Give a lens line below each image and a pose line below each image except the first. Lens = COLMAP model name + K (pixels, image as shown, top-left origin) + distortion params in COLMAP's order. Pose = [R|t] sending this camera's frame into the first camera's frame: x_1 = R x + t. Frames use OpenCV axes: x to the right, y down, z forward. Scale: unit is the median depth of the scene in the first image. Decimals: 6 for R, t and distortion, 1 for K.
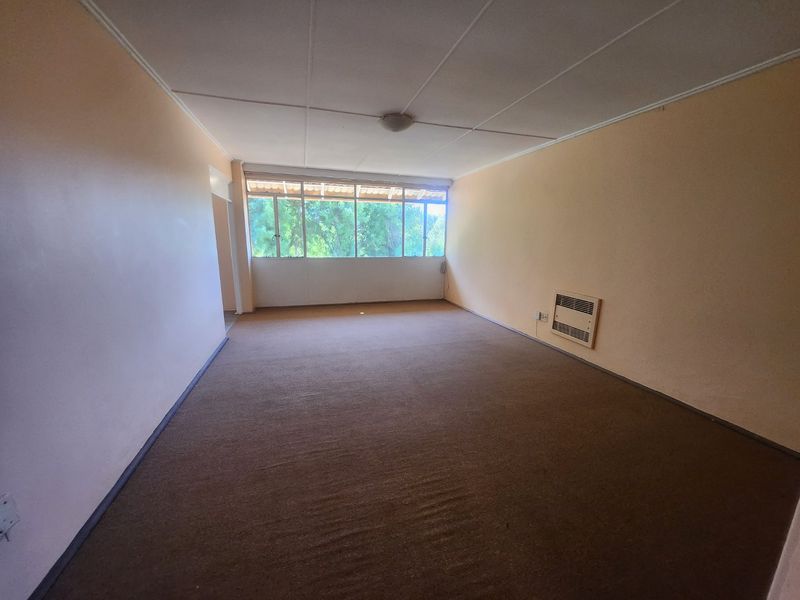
lens RADIAL K [[322.8, 0, 402.1], [0, 322.8, 303.9], [0, 0, 1]] dist [-0.000426, -0.000108]
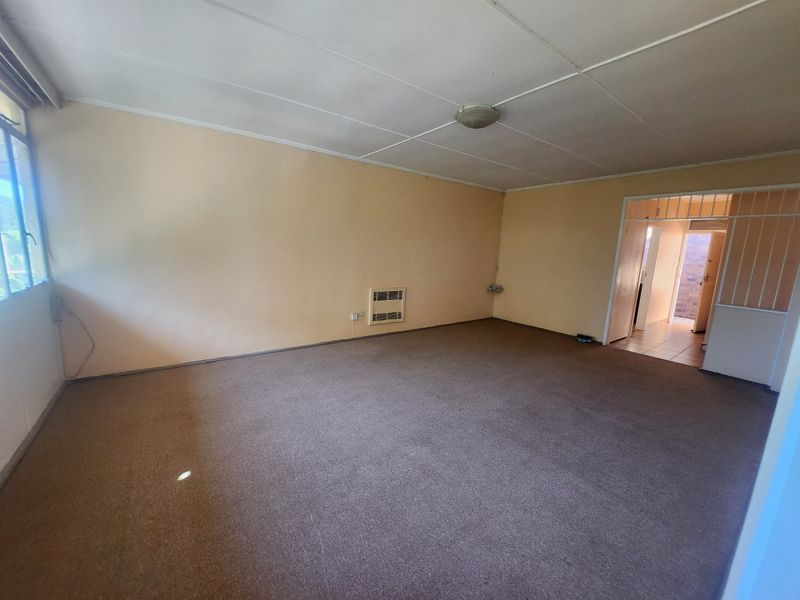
lens RADIAL K [[322.8, 0, 402.1], [0, 322.8, 303.9], [0, 0, 1]] dist [-0.000426, -0.000108]
pose [[-0.317846, -0.189385, 0.929036, -0.704152], [0.150823, 0.957273, 0.246741, -0.278768], [-0.936070, 0.218545, -0.275702, 1.285666]]
